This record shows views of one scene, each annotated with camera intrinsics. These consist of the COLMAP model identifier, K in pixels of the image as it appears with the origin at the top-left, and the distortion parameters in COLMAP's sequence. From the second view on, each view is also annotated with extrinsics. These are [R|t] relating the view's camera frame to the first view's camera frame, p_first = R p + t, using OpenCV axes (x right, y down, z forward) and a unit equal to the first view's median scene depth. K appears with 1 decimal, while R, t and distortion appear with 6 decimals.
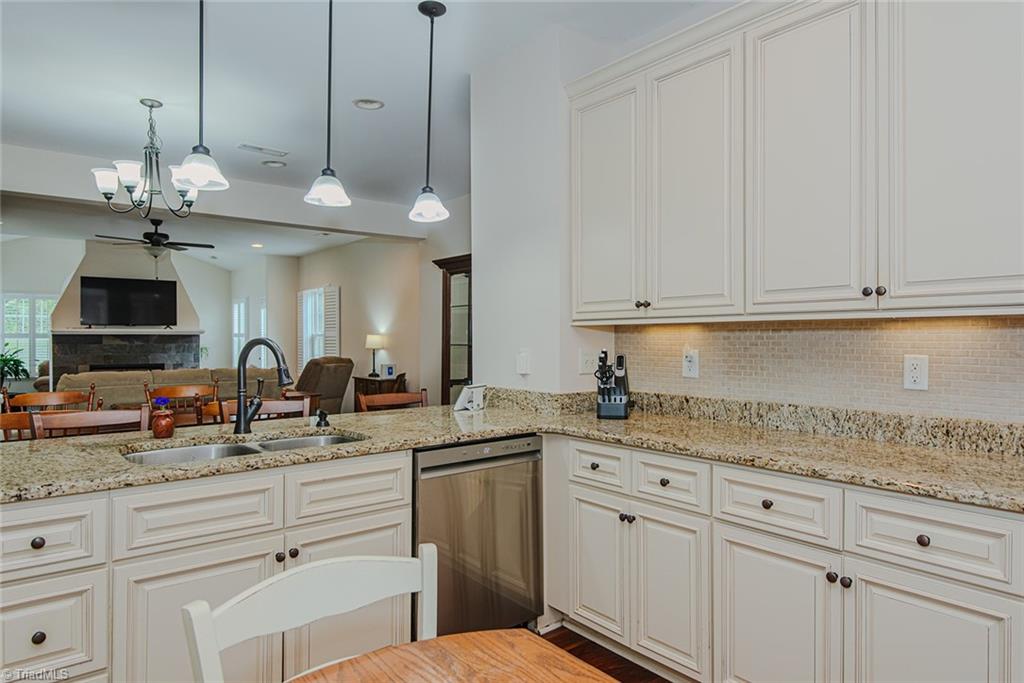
lens RADIAL K [[626.4, 0, 523.5], [0, 626.4, 338.1], [0, 0, 1]] dist [0.026164, -0.008825]
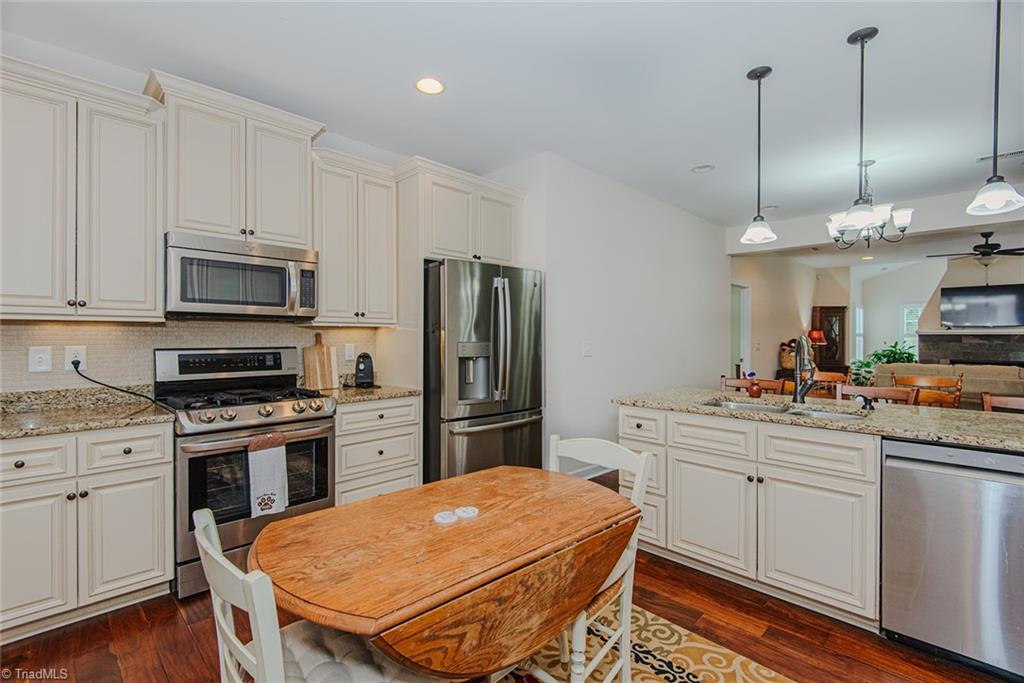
lens RADIAL K [[470.8, 0, 514.1], [0, 470.8, 338.6], [0, 0, 1]] dist [0.022404, -0.012597]
pose [[0.099730, 0.005901, -0.994997, 0.379893], [-0.004003, 0.999977, 0.005530, 0.000983], [0.995006, 0.003432, 0.099751, 0.167573]]
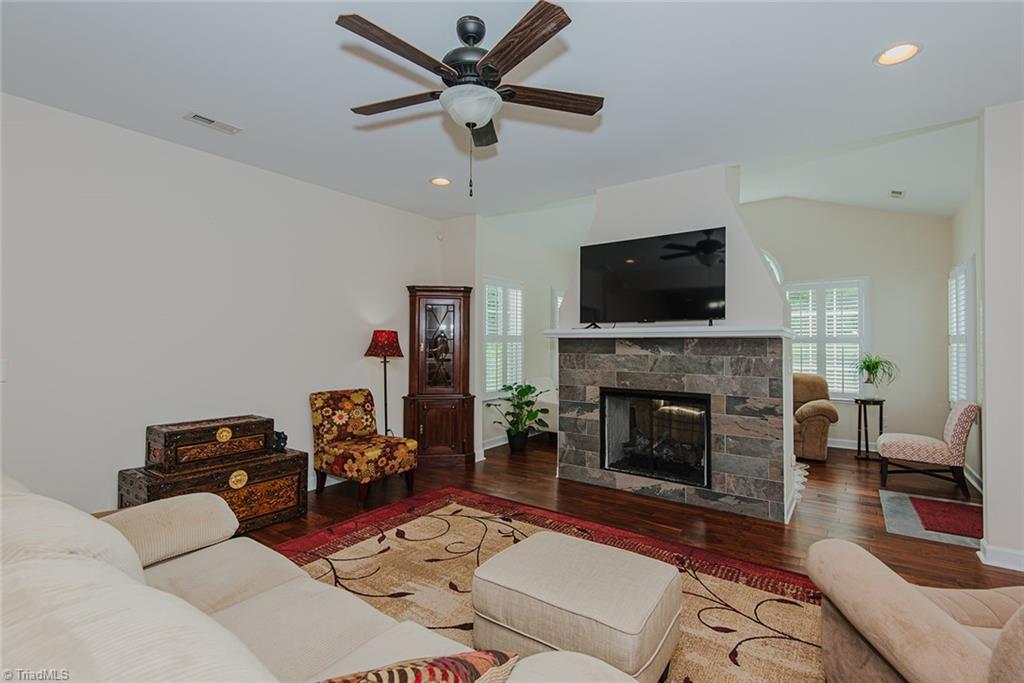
lens RADIAL K [[470.8, 0, 498.1], [0, 470.8, 344.2], [0, 0, 1]] dist [0.022404, -0.012597]
pose [[0.245730, 0.008026, -0.969305, -0.651588], [-0.003733, 0.999966, 0.007333, -0.007071], [0.969331, 0.001817, 0.245751, 2.011215]]
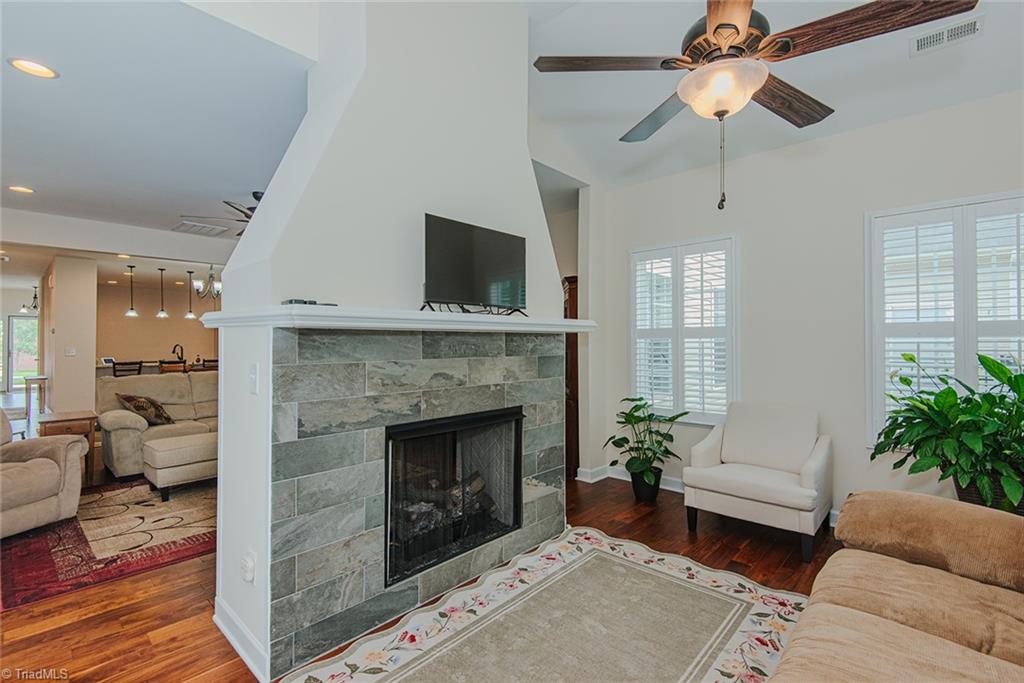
lens RADIAL K [[470.8, 0, 504.3], [0, 470.8, 341.4], [0, 0, 1]] dist [0.022404, -0.012597]
pose [[-0.991036, -0.000680, -0.133591, -1.662179], [-0.000594, 1.000000, -0.000681, 0.011939], [0.133592, -0.000596, -0.991036, 3.383686]]
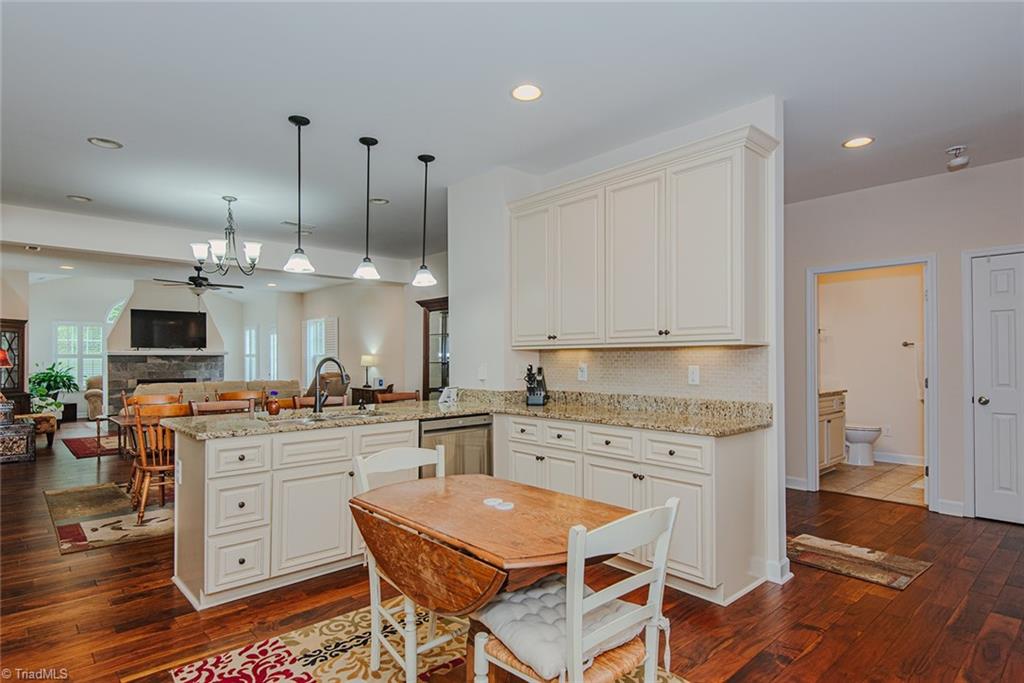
lens RADIAL K [[549.3, 0, 512.1], [0, 549.3, 355.5], [0, 0, 1]] dist [0.017811, -0.004393]
pose [[0.998622, -0.000650, 0.052479, 0.002757], [0.000893, 0.999989, -0.004612, 0.001998], [-0.052476, 0.004653, 0.998611, -0.352221]]
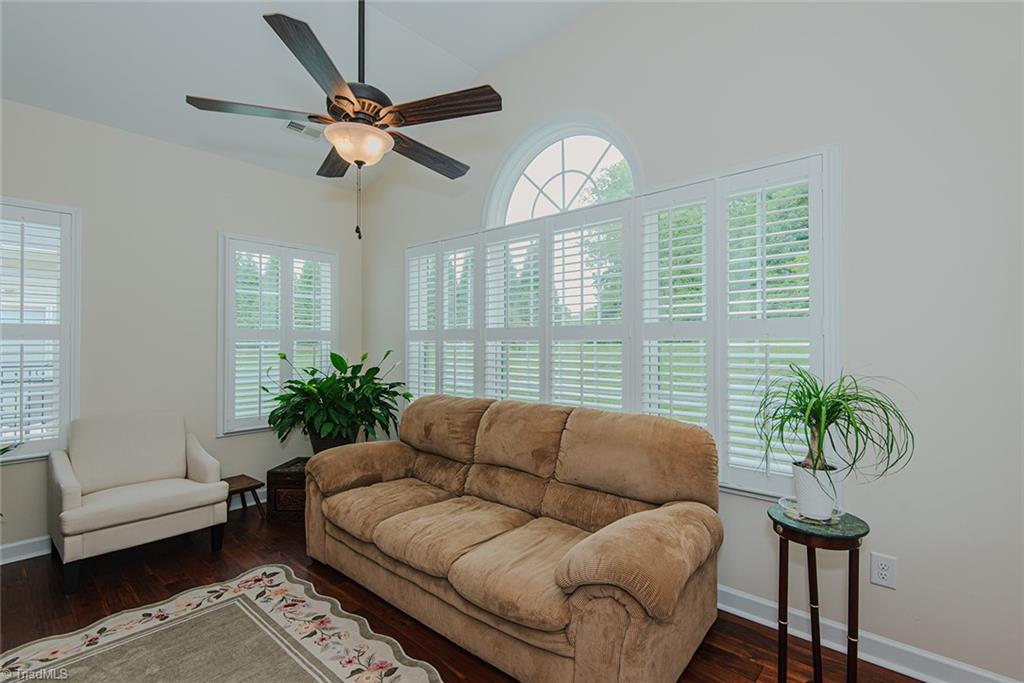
lens RADIAL K [[470.8, 0, 518.7], [0, 470.8, 340.8], [0, 0, 1]] dist [0.022404, -0.012597]
pose [[0.171818, -0.009102, -0.985087, -1.429161], [-0.000570, 0.999956, -0.009339, 0.012538], [0.985129, 0.002166, 0.171805, 3.144899]]
